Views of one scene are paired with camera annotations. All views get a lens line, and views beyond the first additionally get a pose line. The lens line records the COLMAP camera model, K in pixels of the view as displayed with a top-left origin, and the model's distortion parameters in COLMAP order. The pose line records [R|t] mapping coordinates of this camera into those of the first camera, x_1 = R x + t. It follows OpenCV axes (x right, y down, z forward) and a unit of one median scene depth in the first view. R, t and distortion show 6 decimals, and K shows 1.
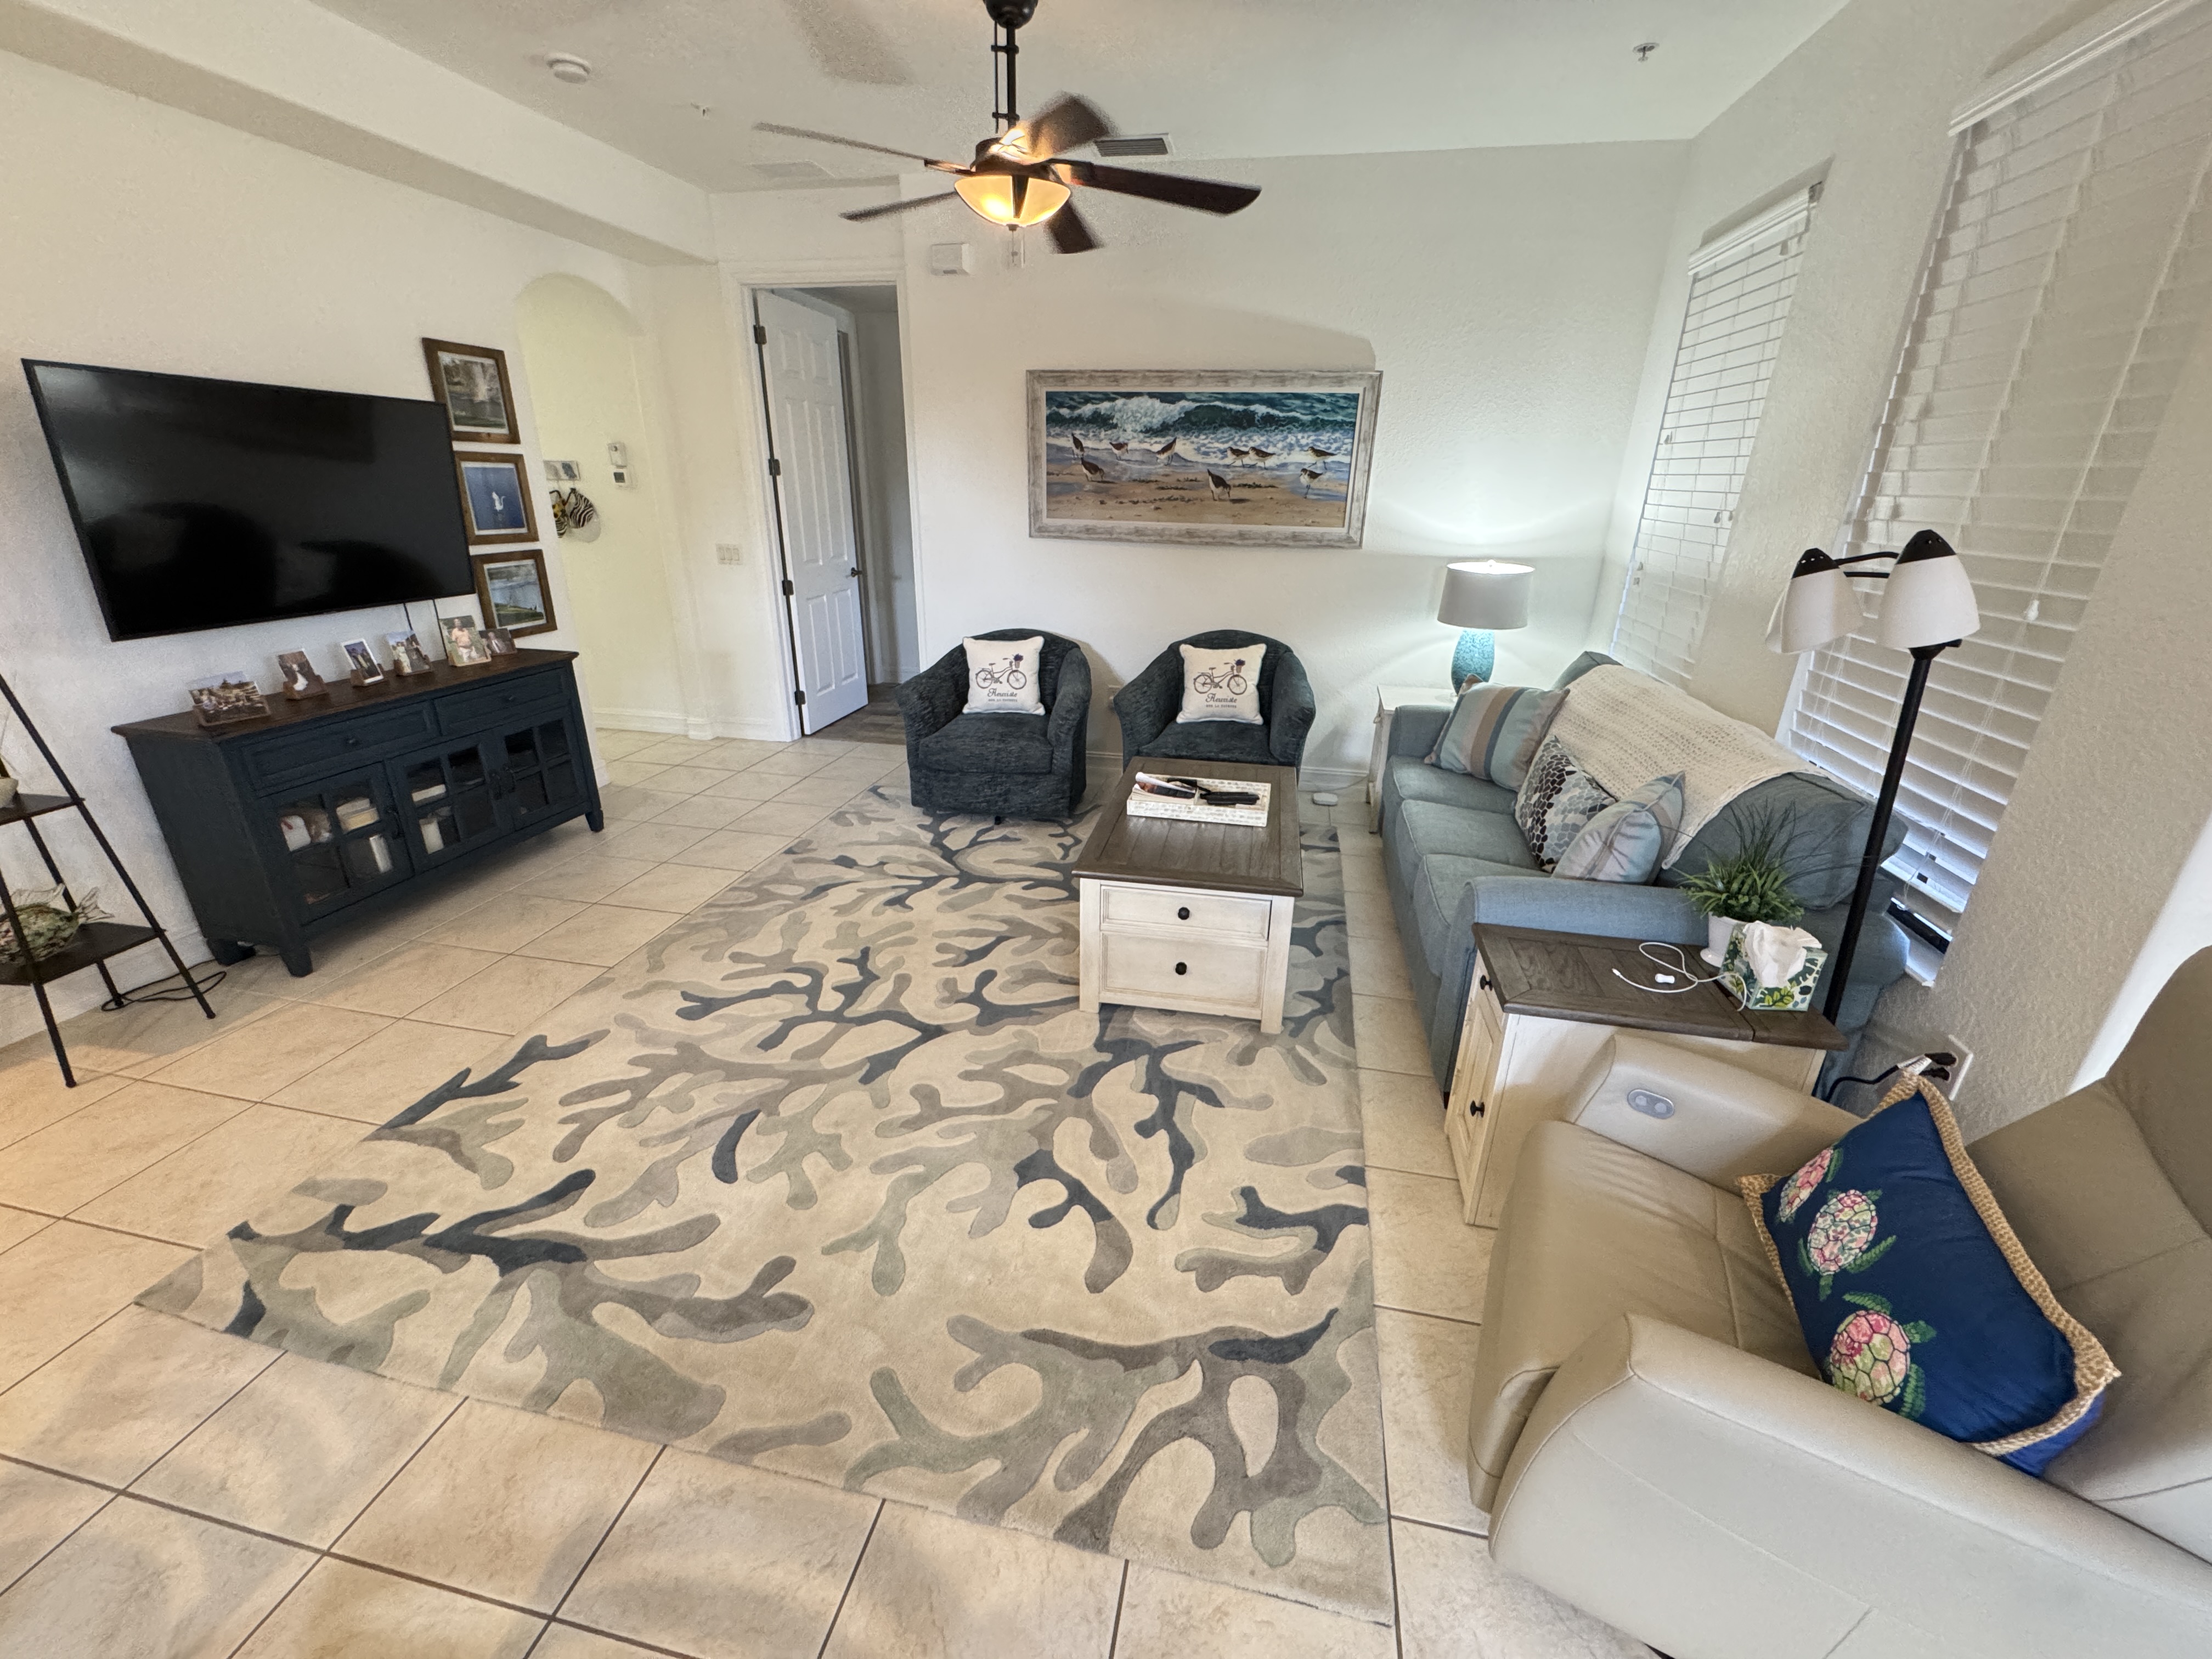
lens RADIAL K [[882.7, 0, 1106.2], [0, 882.7, 827.6], [0, 0, 1]] dist [-0.002817, 0.000275]
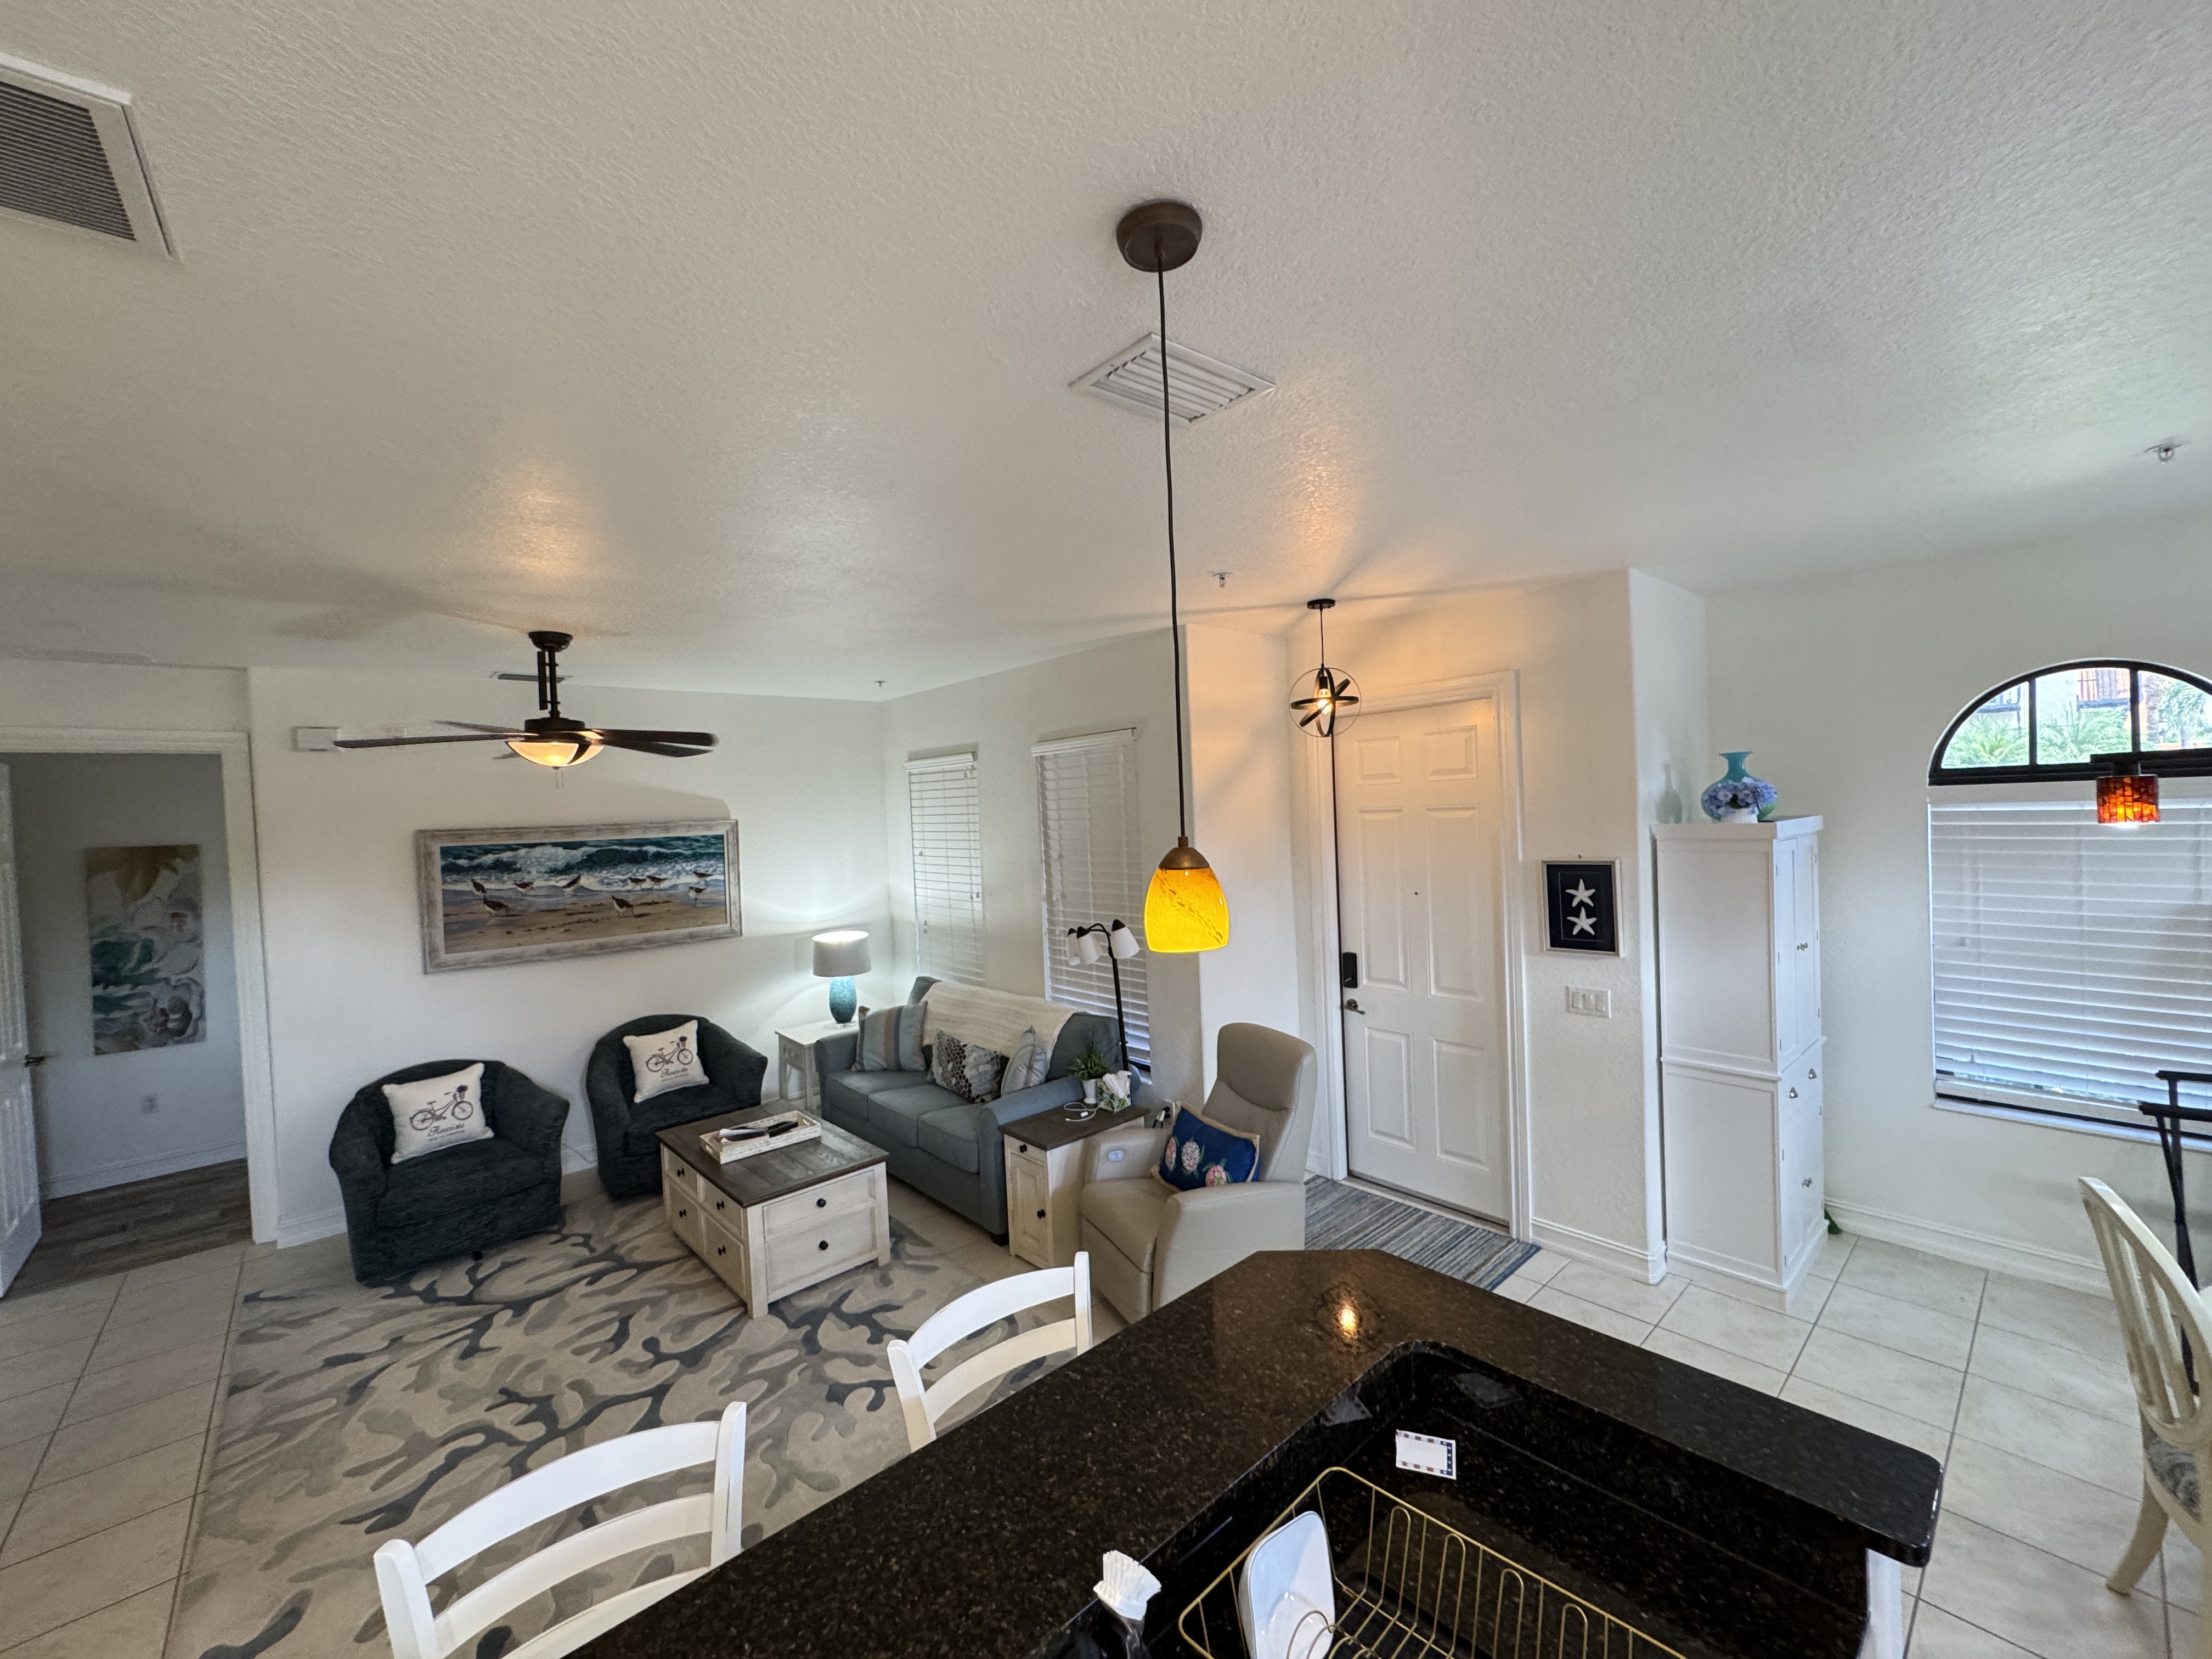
lens RADIAL K [[882.7, 0, 1108.4], [0, 882.7, 831.5], [0, 0, 1]] dist [-0.002817, 0.000275]
pose [[0.595709, -0.061683, 0.800829, -0.595745], [0.340875, 0.922218, -0.182533, -0.032373], [-0.727279, 0.381719, 0.570399, -0.324766]]
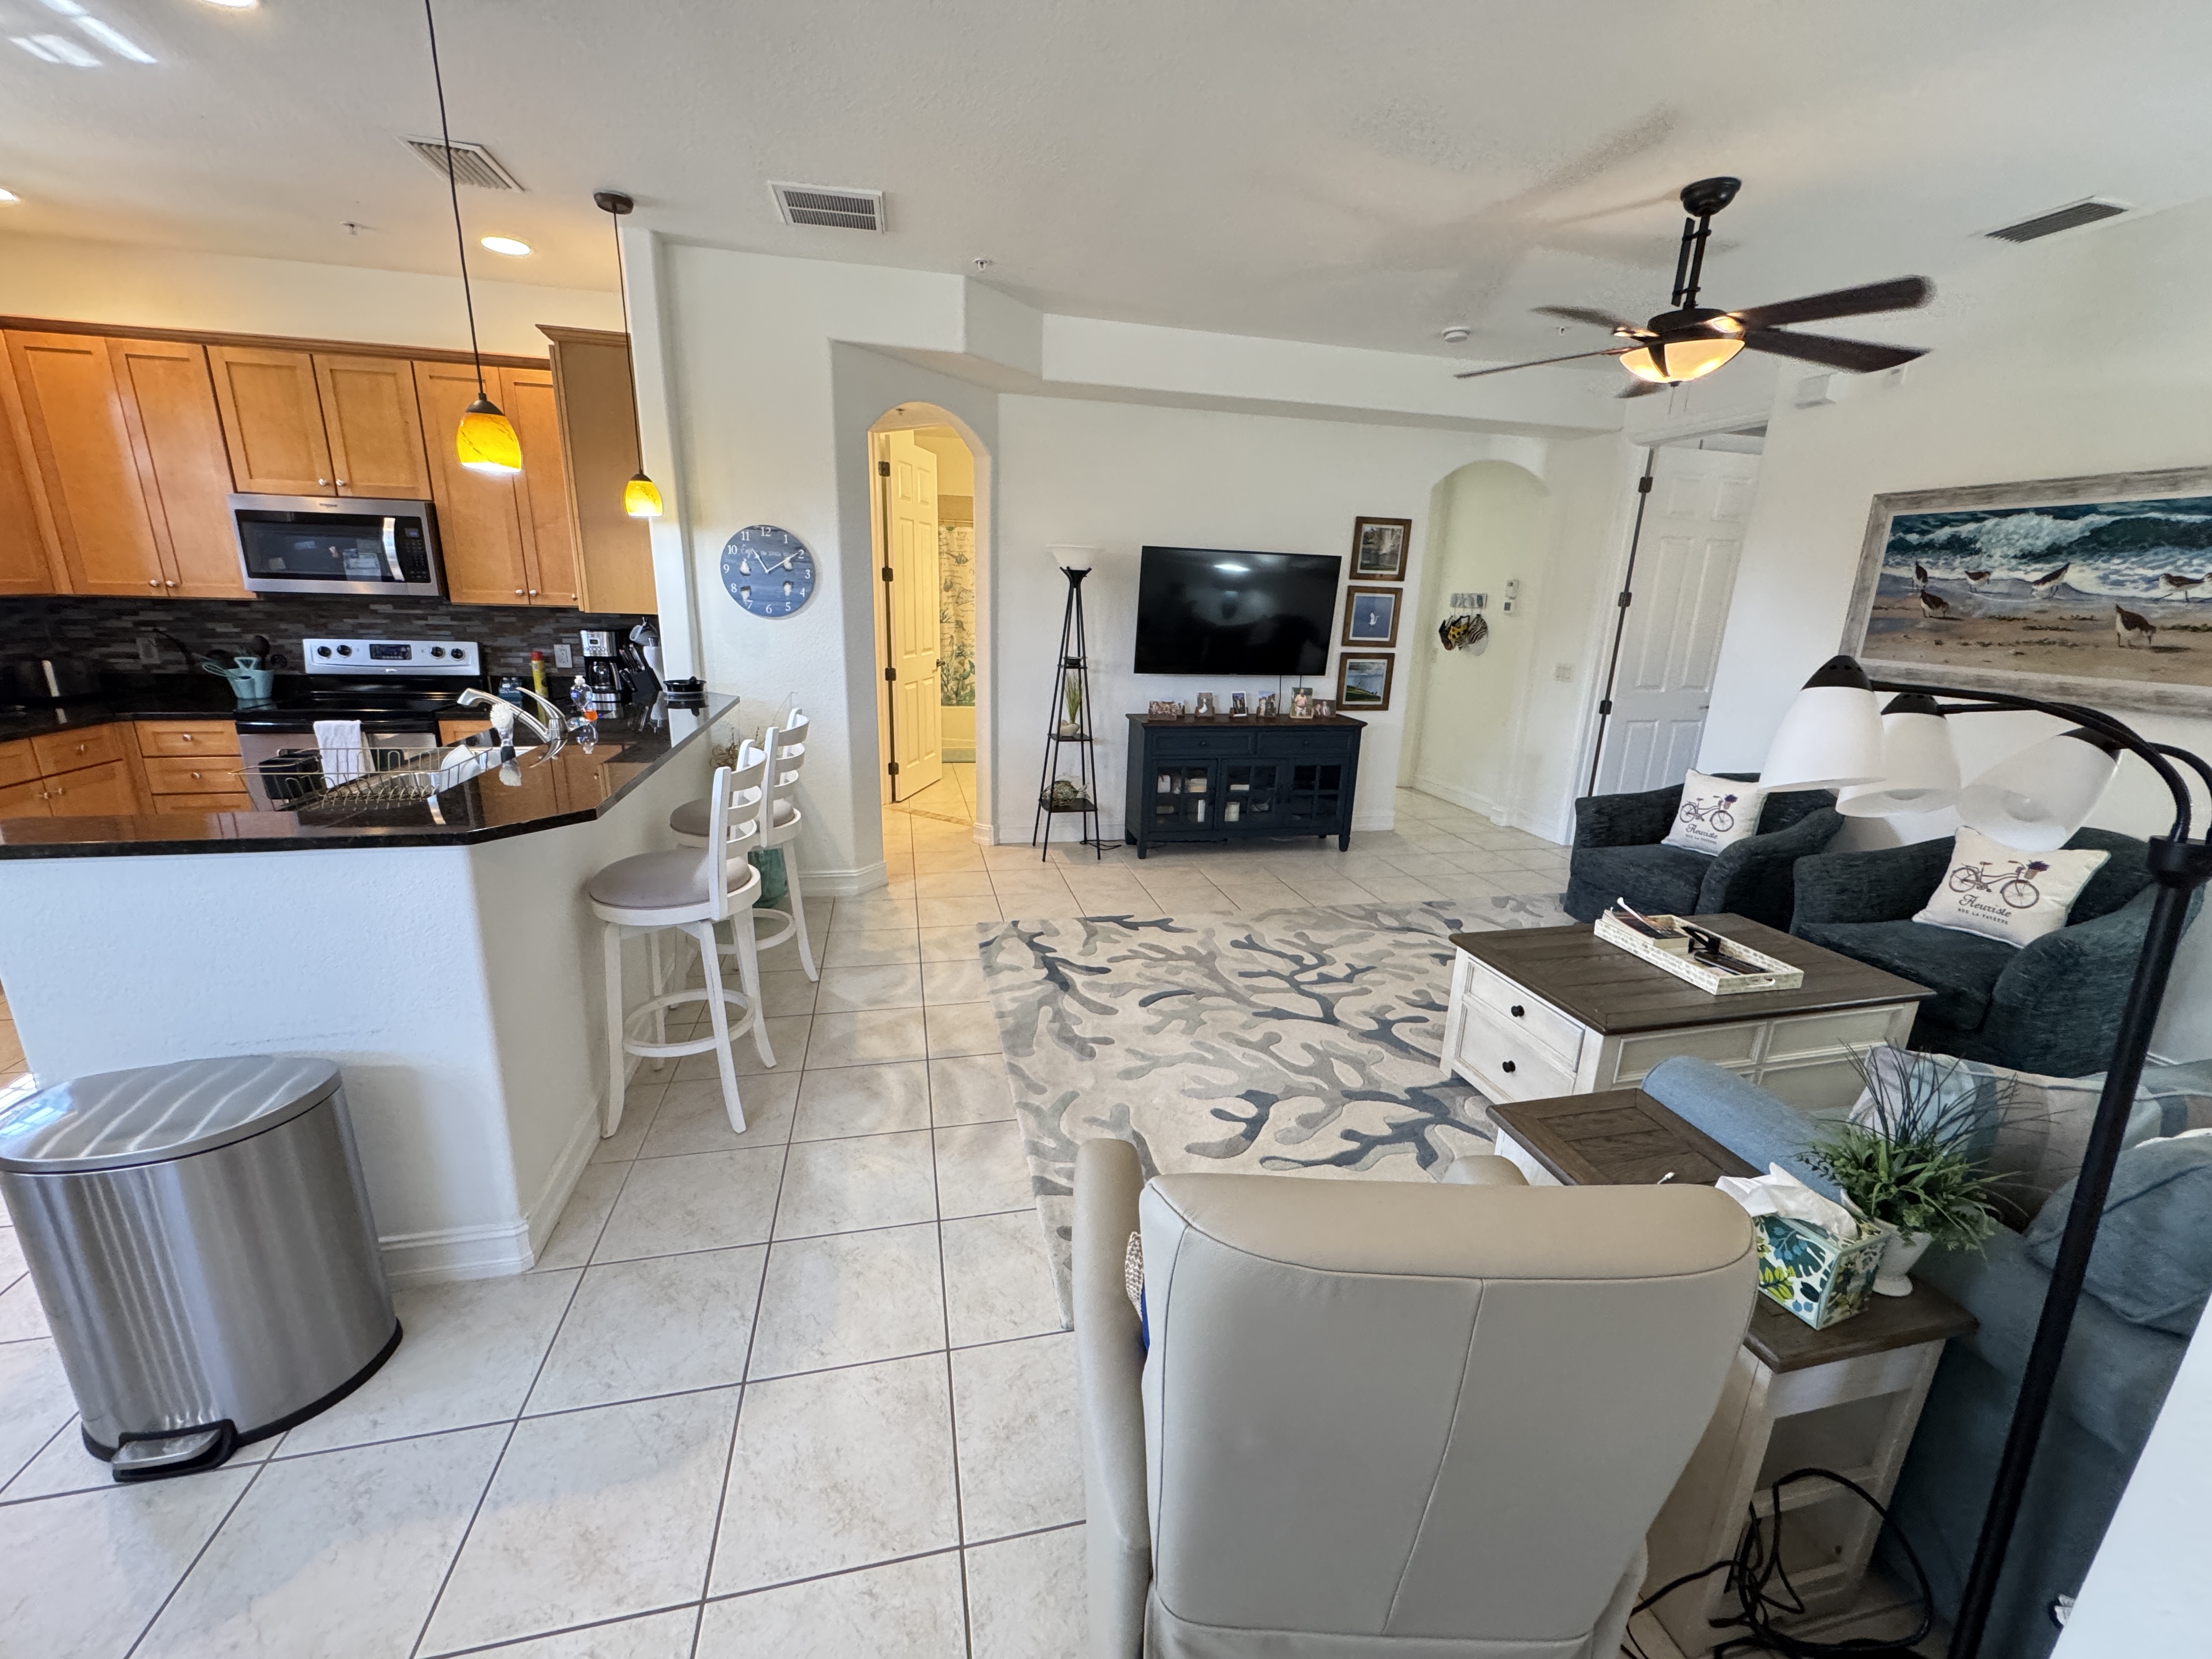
lens RADIAL K [[882.7, 0, 1103.9], [0, 882.7, 829.8], [0, 0, 1]] dist [-0.002817, 0.000275]
pose [[0.415204, 0.235109, -0.878823, 0.576360], [-0.354120, 0.931605, 0.081924, -0.009589], [0.837977, 0.277194, 0.470063, 0.047335]]
